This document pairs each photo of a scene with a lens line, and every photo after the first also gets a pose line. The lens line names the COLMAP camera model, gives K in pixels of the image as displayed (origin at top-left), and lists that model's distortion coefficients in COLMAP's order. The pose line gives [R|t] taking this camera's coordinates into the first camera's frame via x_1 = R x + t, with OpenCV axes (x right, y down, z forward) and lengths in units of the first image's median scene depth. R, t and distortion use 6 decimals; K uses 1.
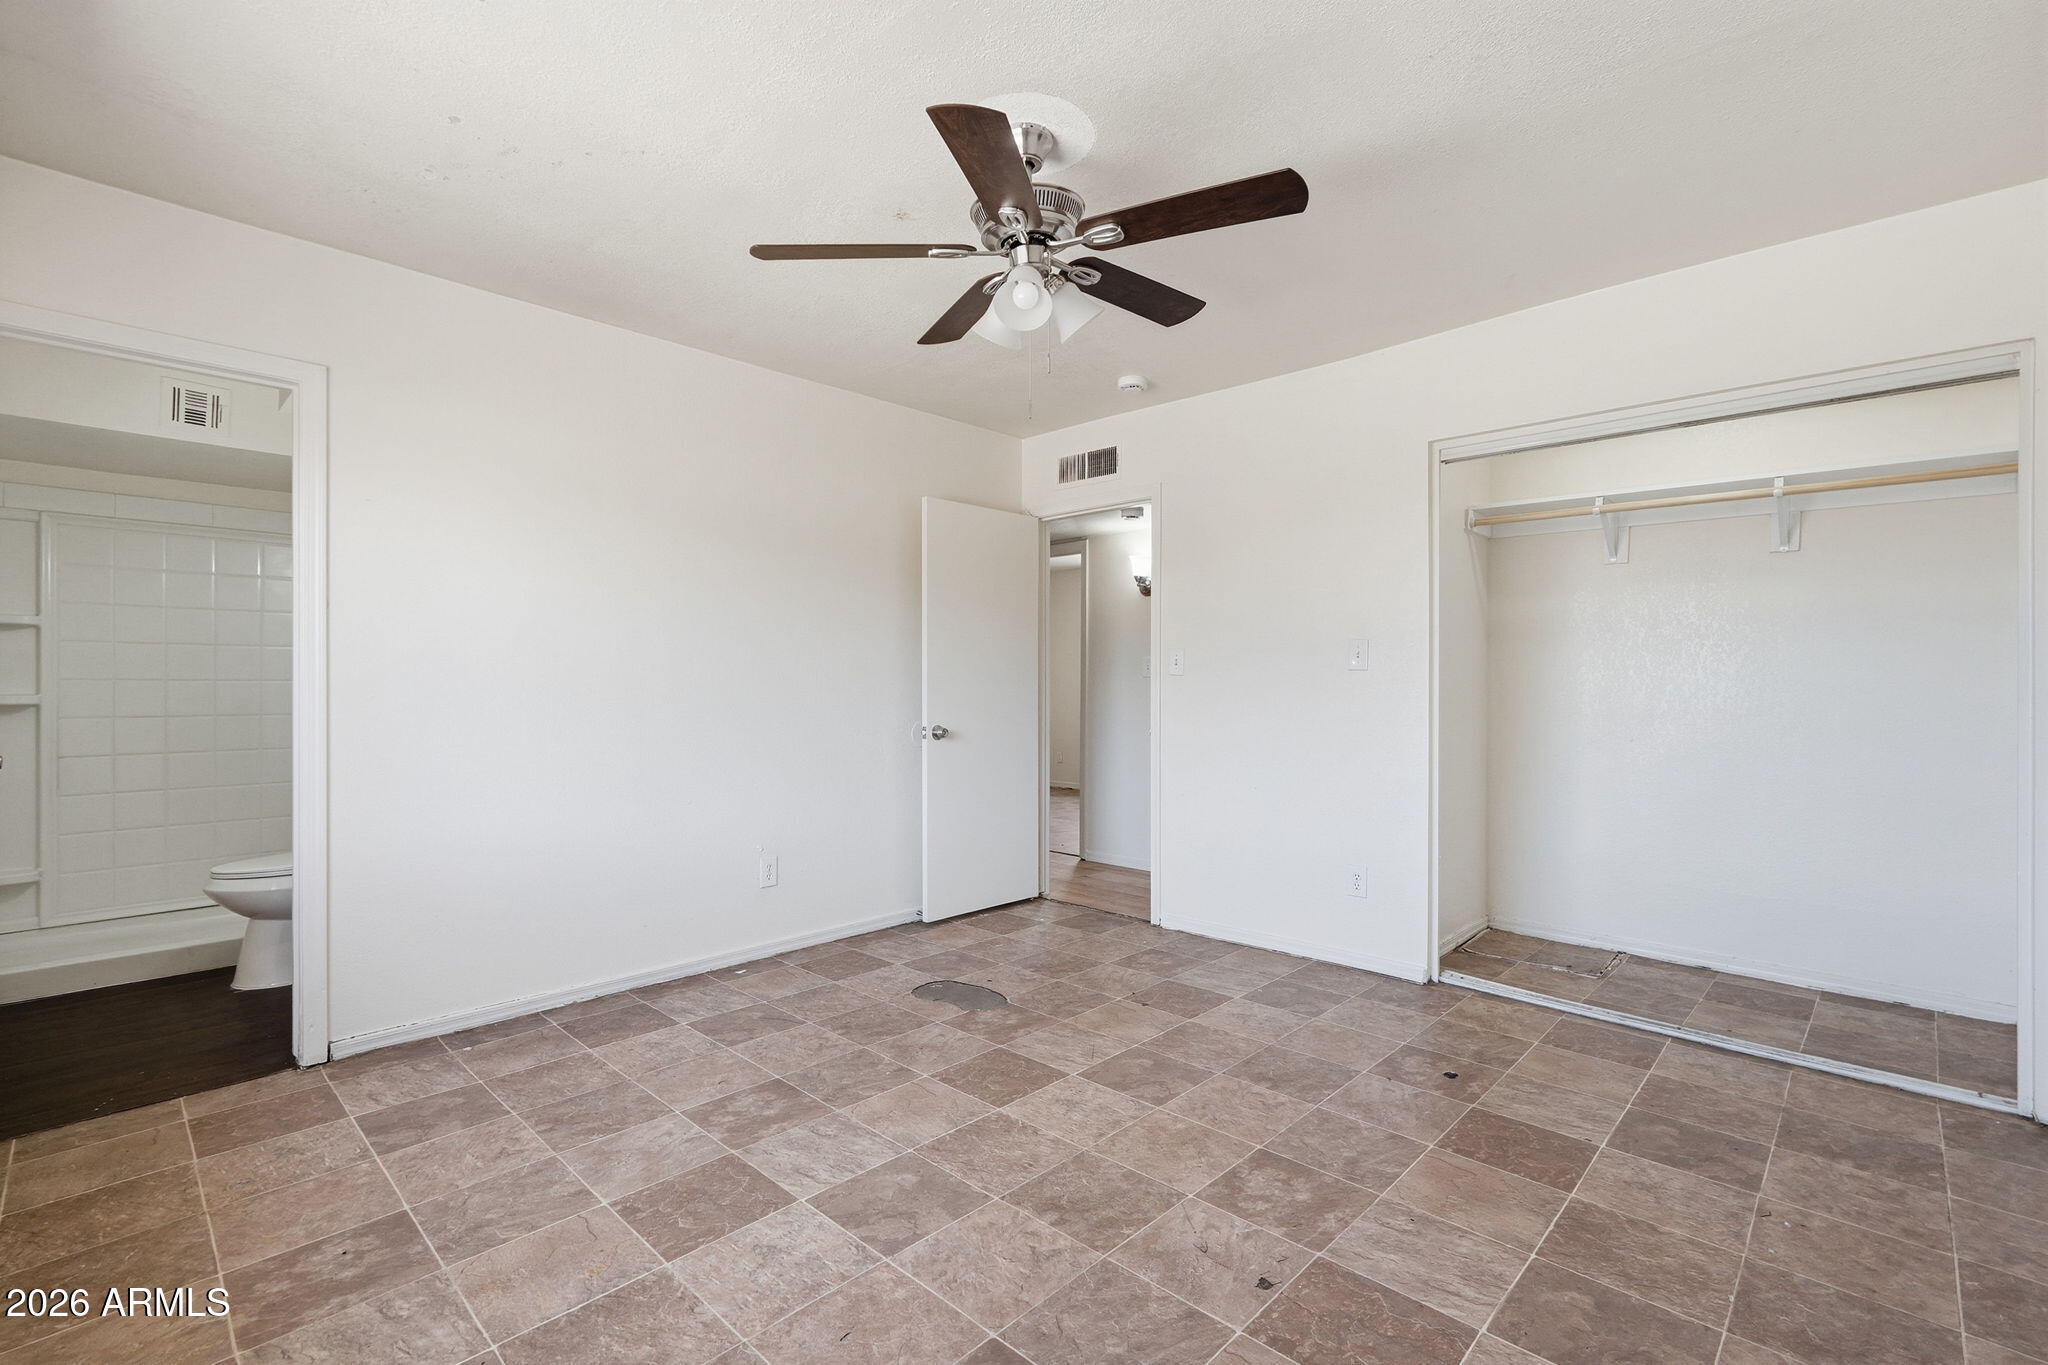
lens RADIAL K [[913.2, 0, 1031.8], [0, 913.2, 698.0], [0, 0, 1]] dist [-0.009927, 0.008217]
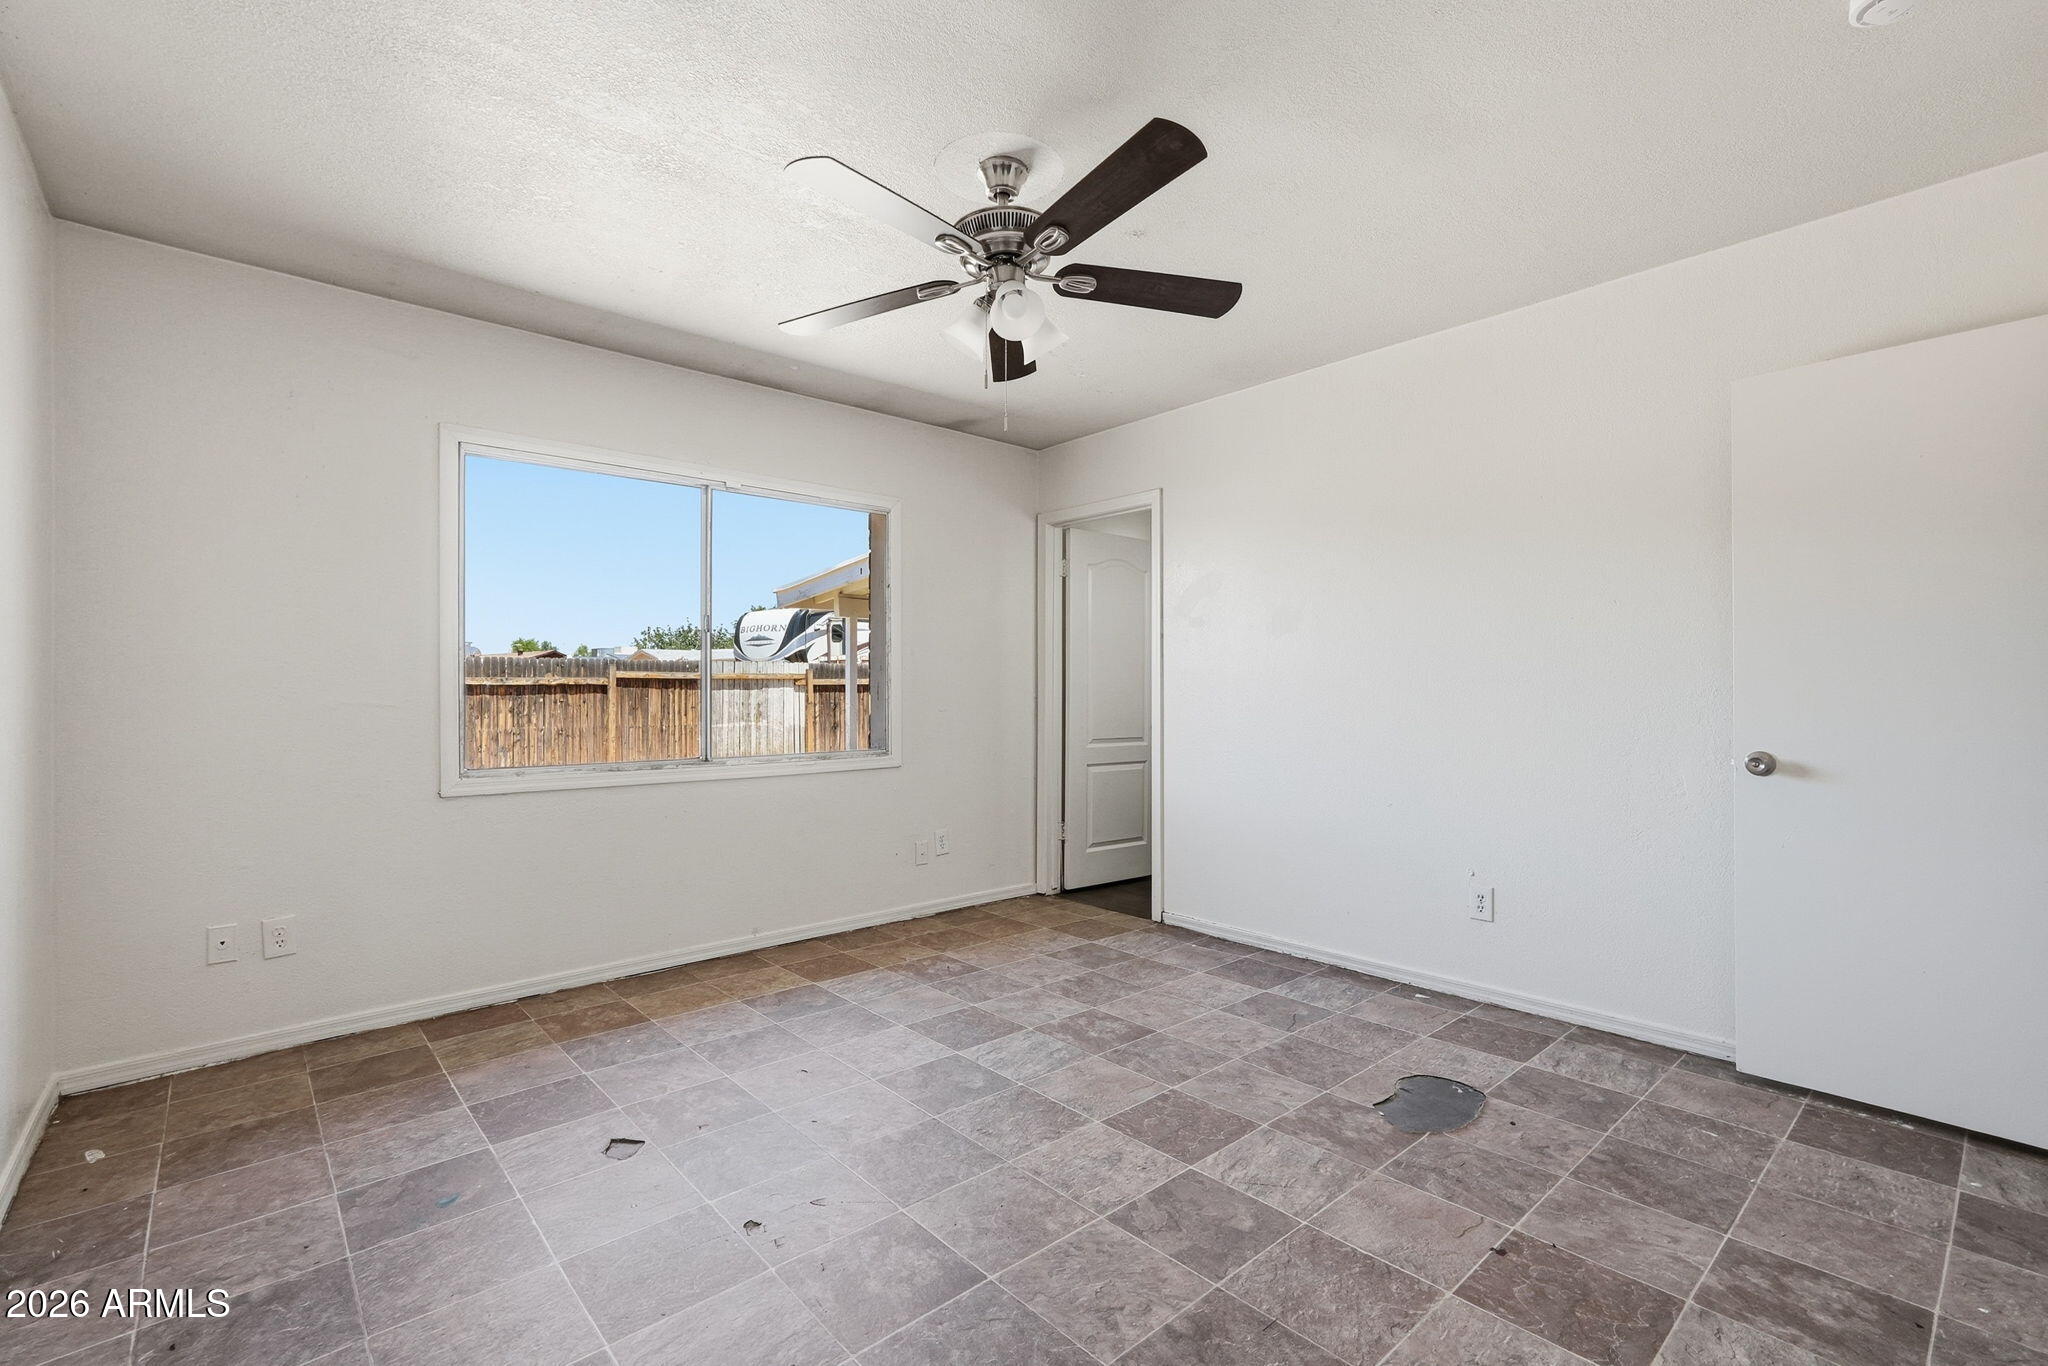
lens RADIAL K [[913.2, 0, 1014.0], [0, 913.2, 681.8], [0, 0, 1]] dist [-0.009927, 0.008217]
pose [[-0.088611, -0.004771, -0.996055, 0.942685], [-0.008762, 0.999954, -0.004010, -0.013832], [0.996028, 0.008372, -0.088649, 0.992885]]
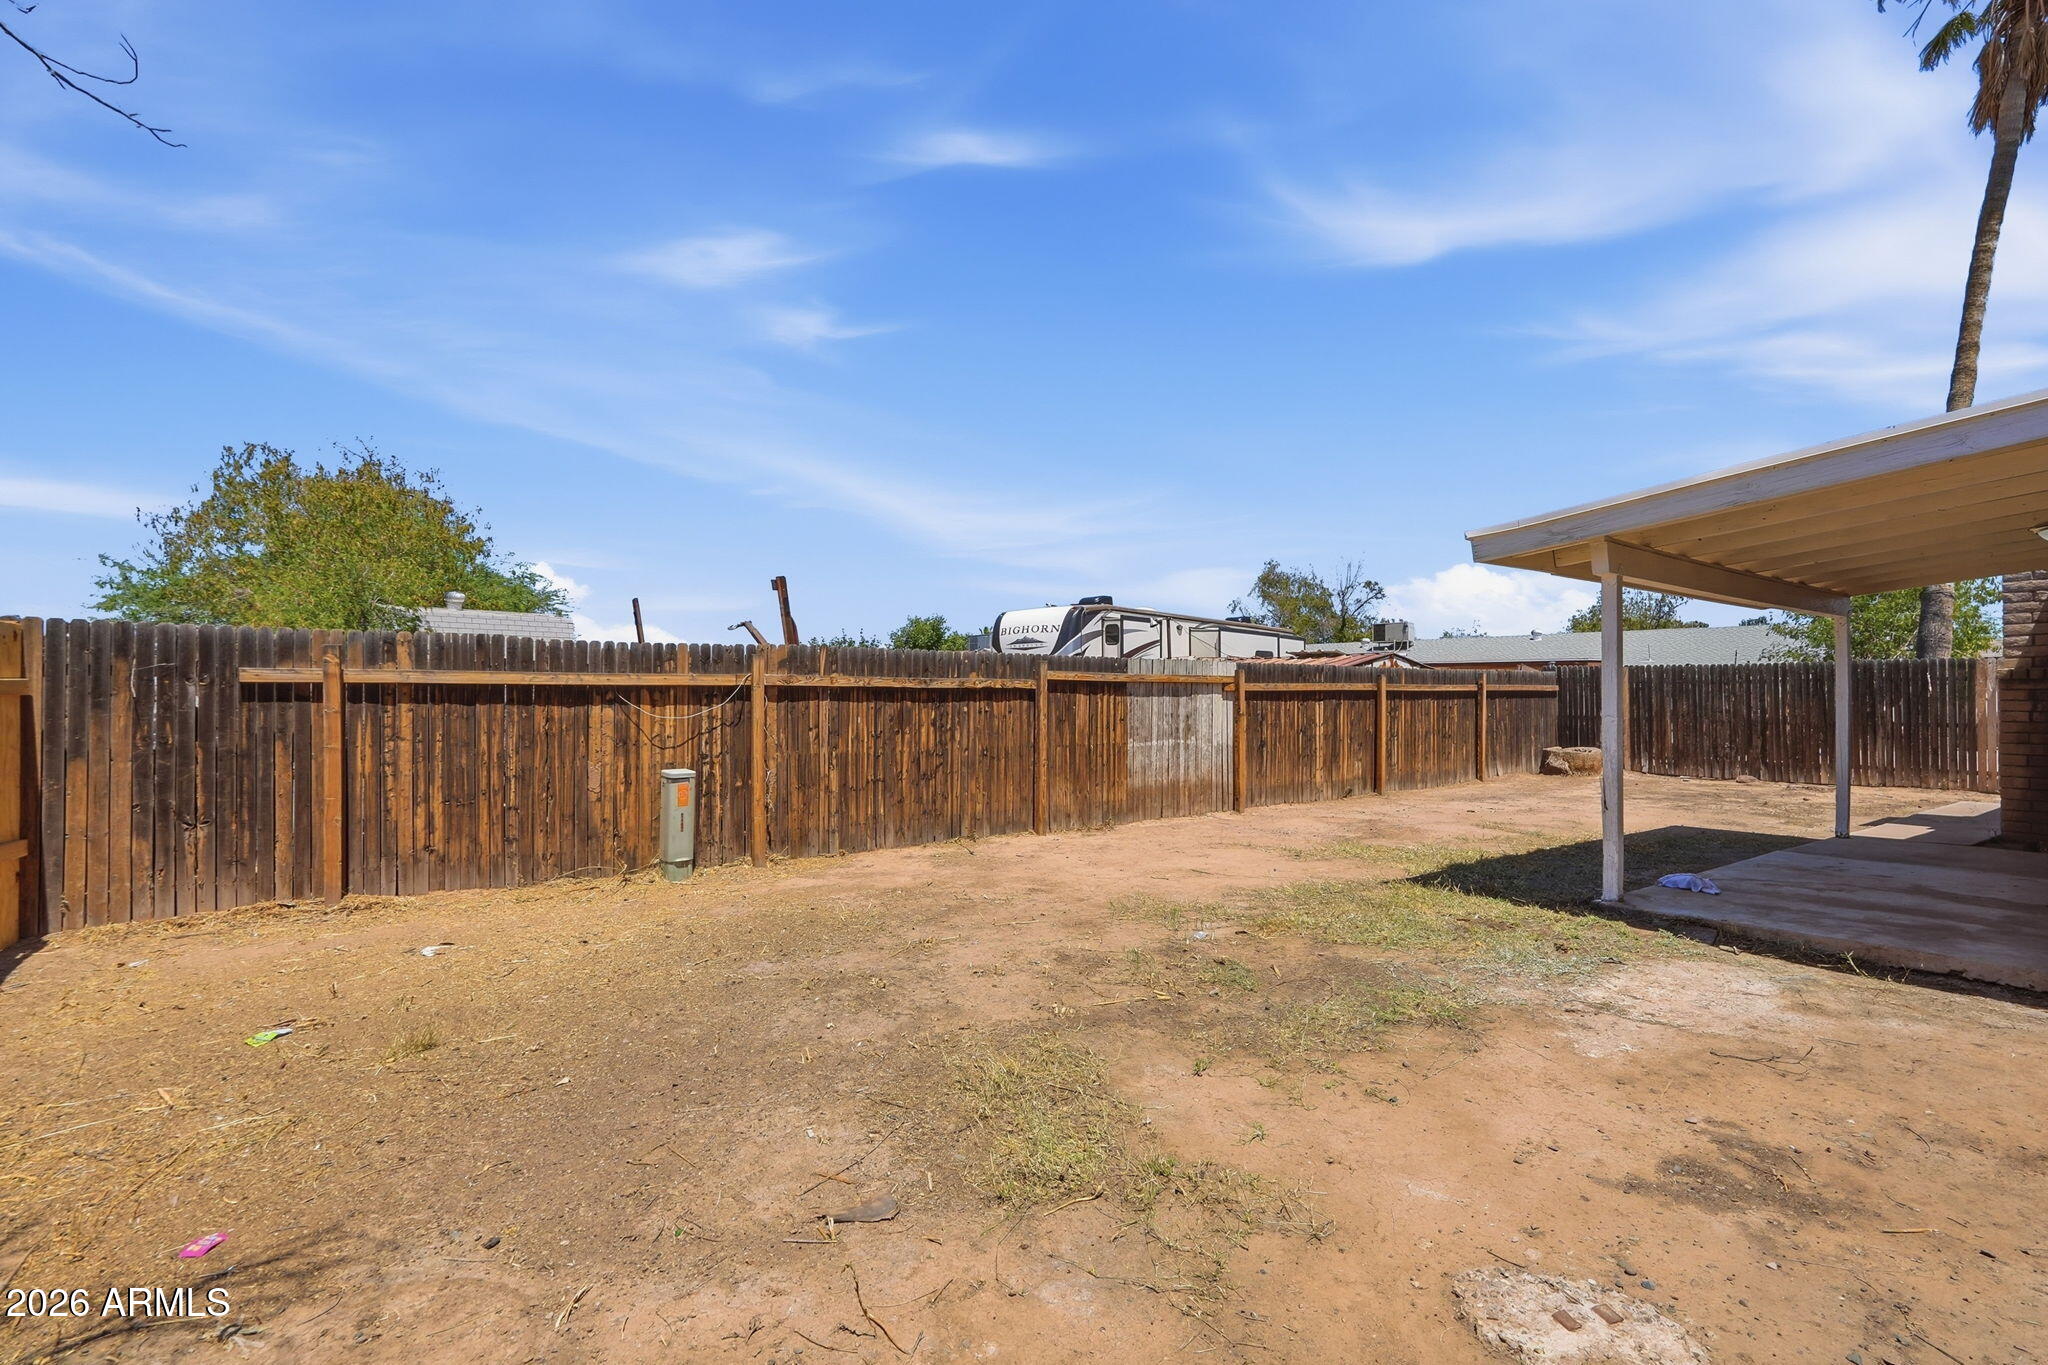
lens RADIAL K [[913.2, 0, 1031.2], [0, 913.2, 676.8], [0, 0, 1]] dist [-0.009927, 0.008217]
pose [[-0.187058, -0.023258, -0.982073, -0.205404], [-0.009241, 0.999717, -0.021916, 0.035825], [0.982305, 0.004976, -0.187220, -1.053888]]
